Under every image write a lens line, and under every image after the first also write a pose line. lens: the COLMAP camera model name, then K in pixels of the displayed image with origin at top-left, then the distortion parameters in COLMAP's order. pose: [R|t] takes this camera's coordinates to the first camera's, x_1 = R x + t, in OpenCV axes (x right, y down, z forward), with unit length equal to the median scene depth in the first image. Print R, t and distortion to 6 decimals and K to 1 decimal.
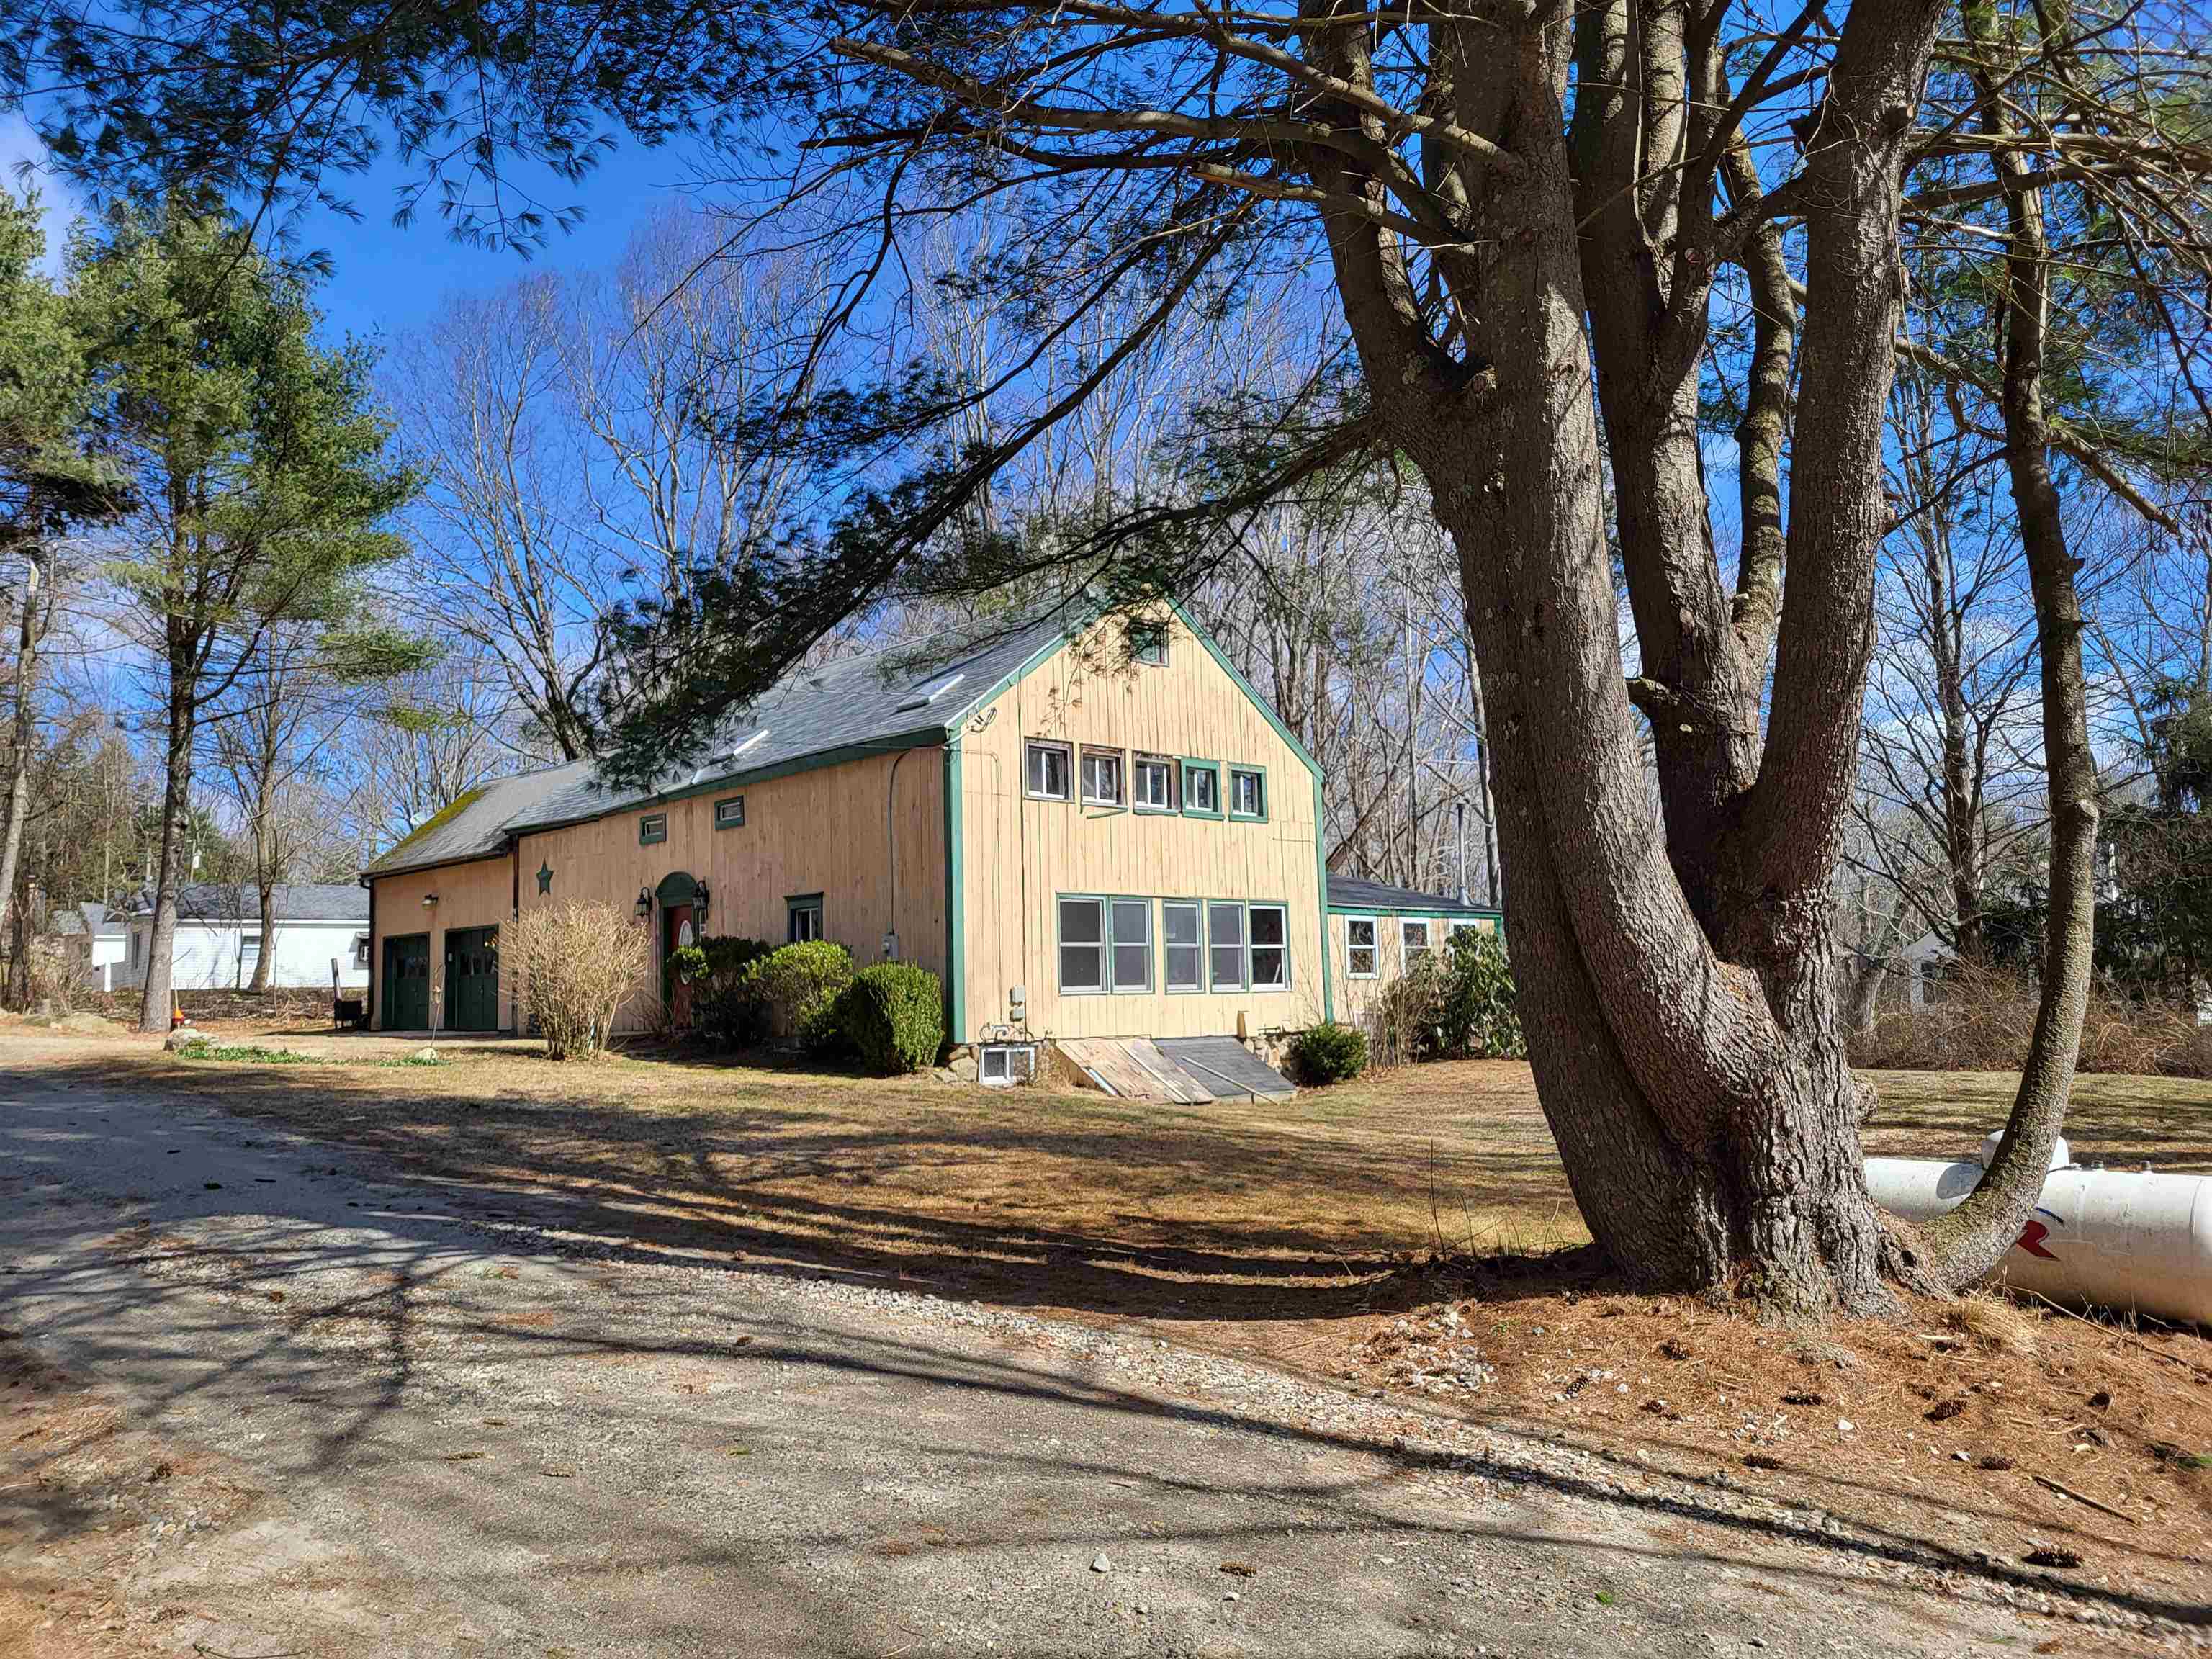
lens RADIAL K [[1693.0, 0, 1109.5], [0, 1693.0, 832.8], [0, 0, 1]] dist [0.017913, 0.001169]
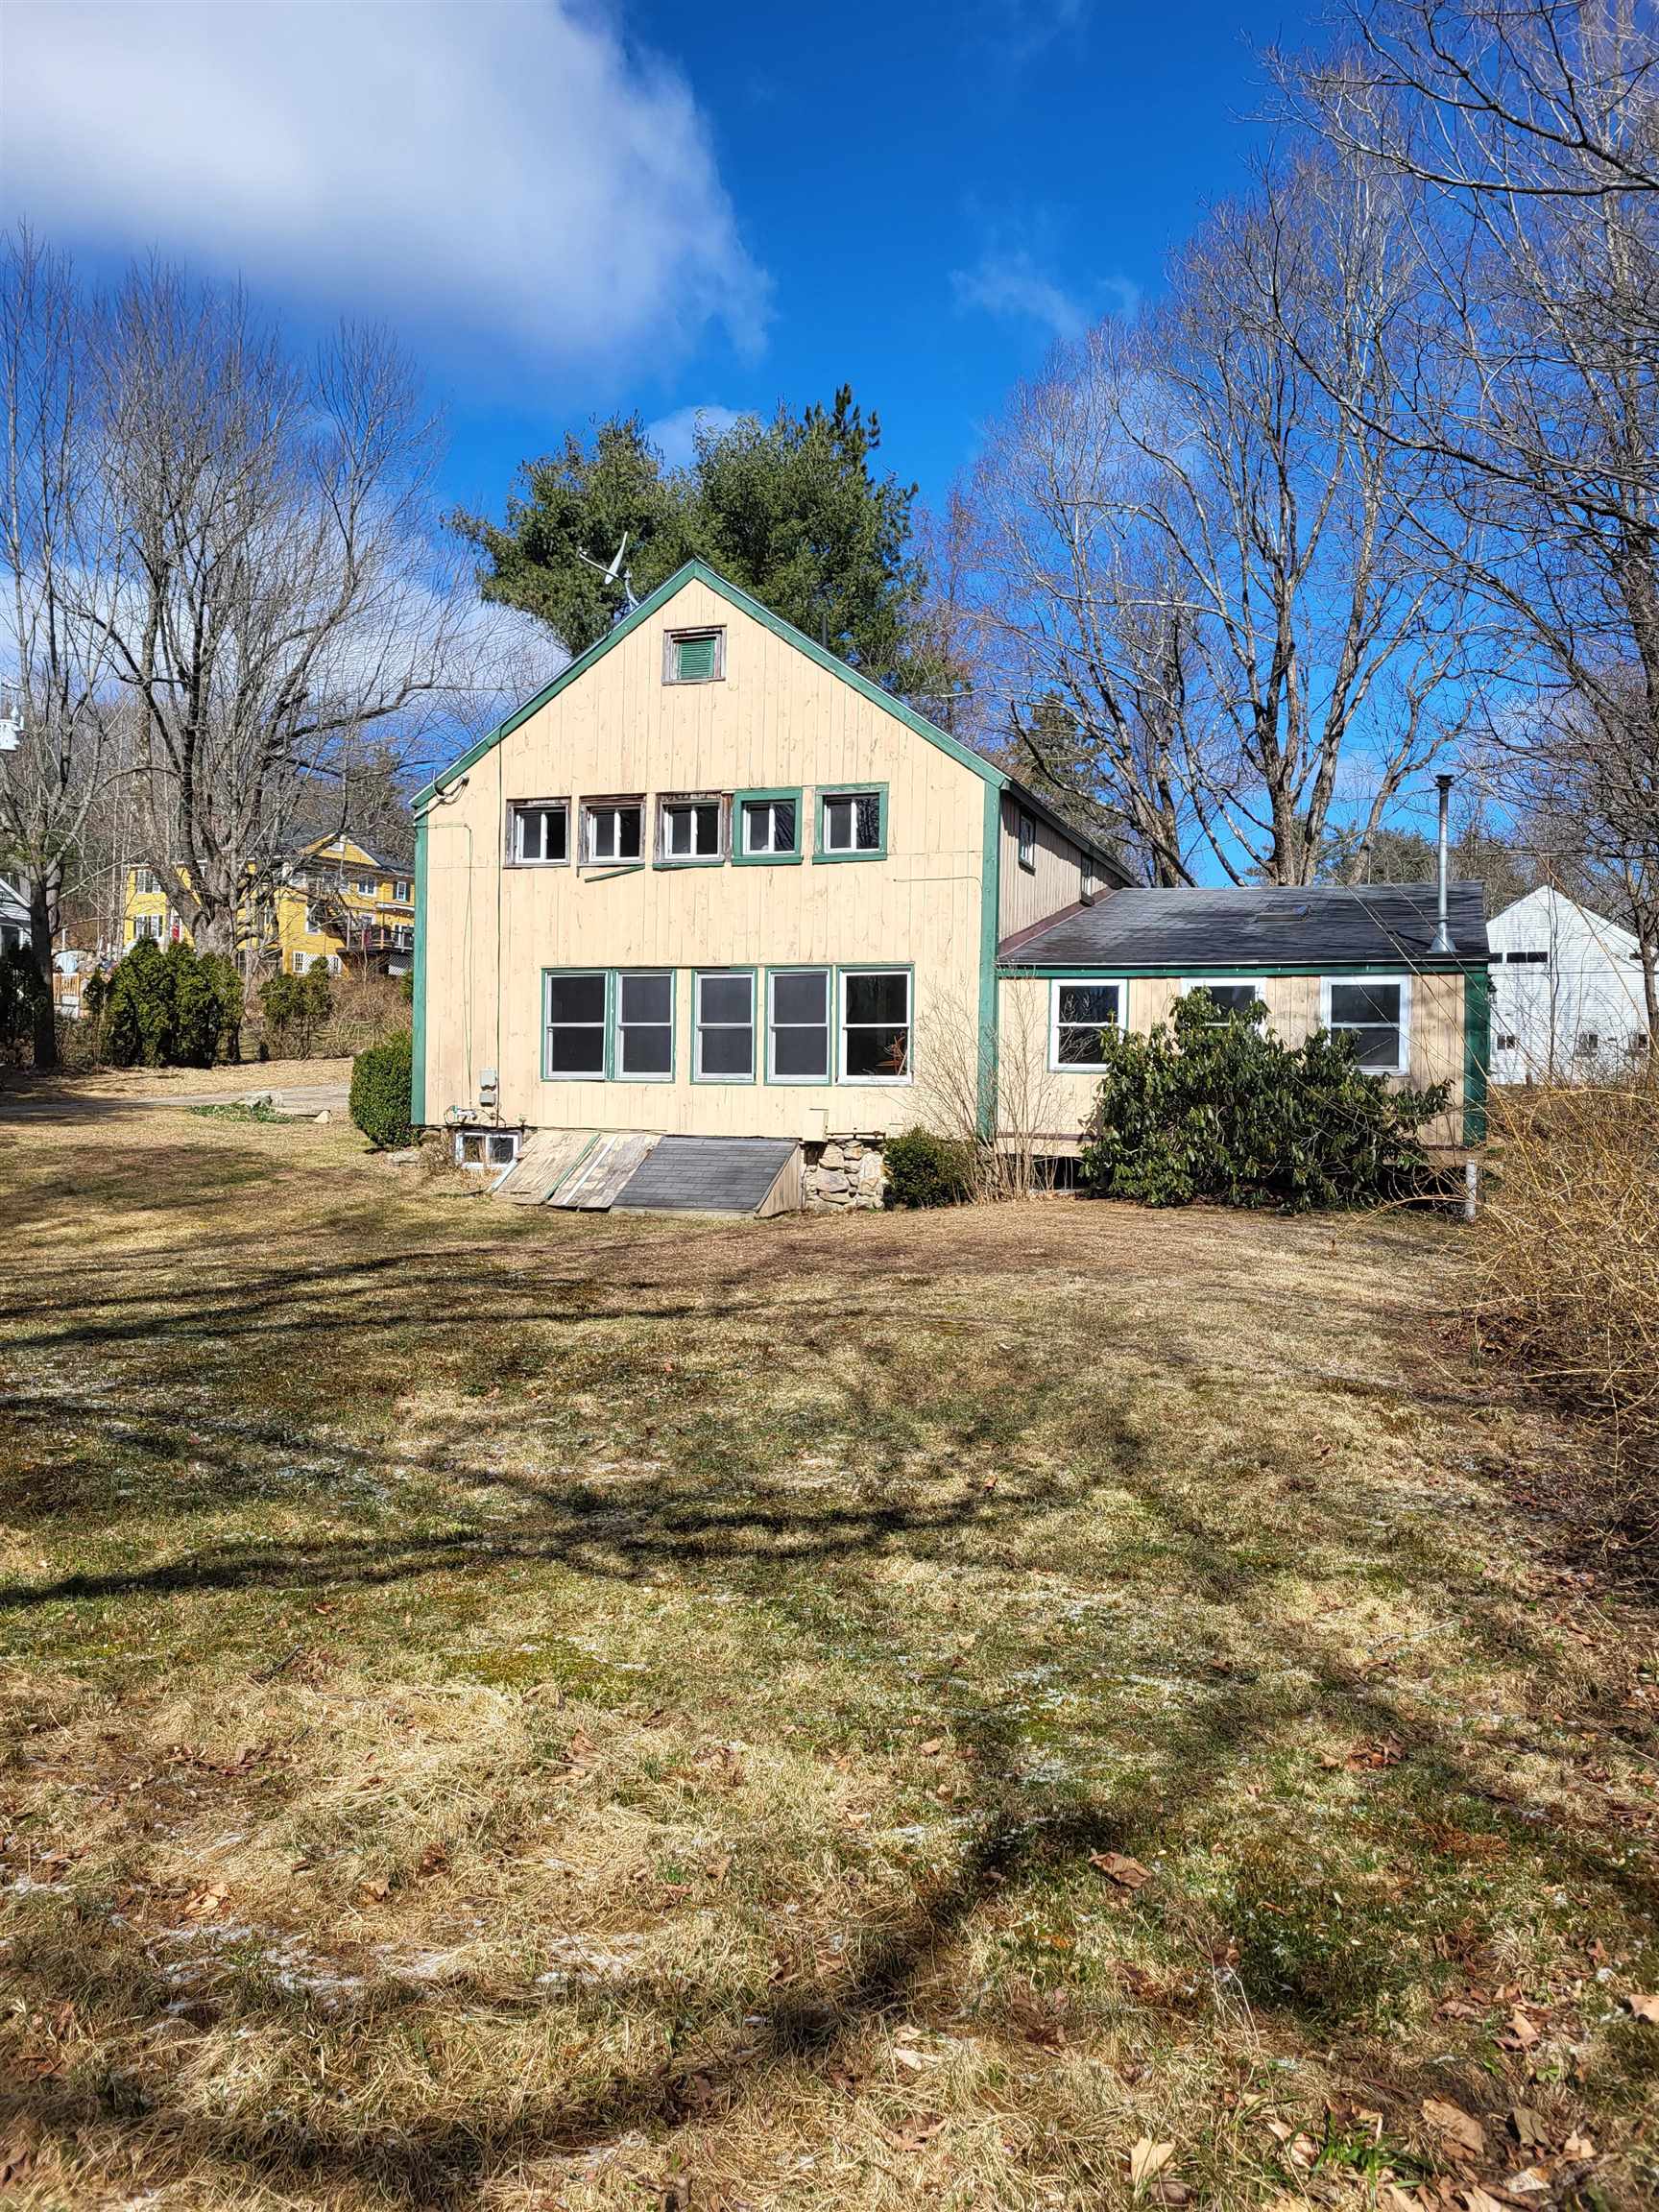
lens RADIAL K [[1693.0, 0, 830.7], [0, 1693.0, 1099.6], [0, 0, 1]] dist [0.017913, 0.001169]
pose [[0.454707, 0.025101, -0.890287, 0.781474], [0.057452, 0.996694, 0.057444, 0.057711], [0.888786, -0.077269, 0.451762, 0.667511]]
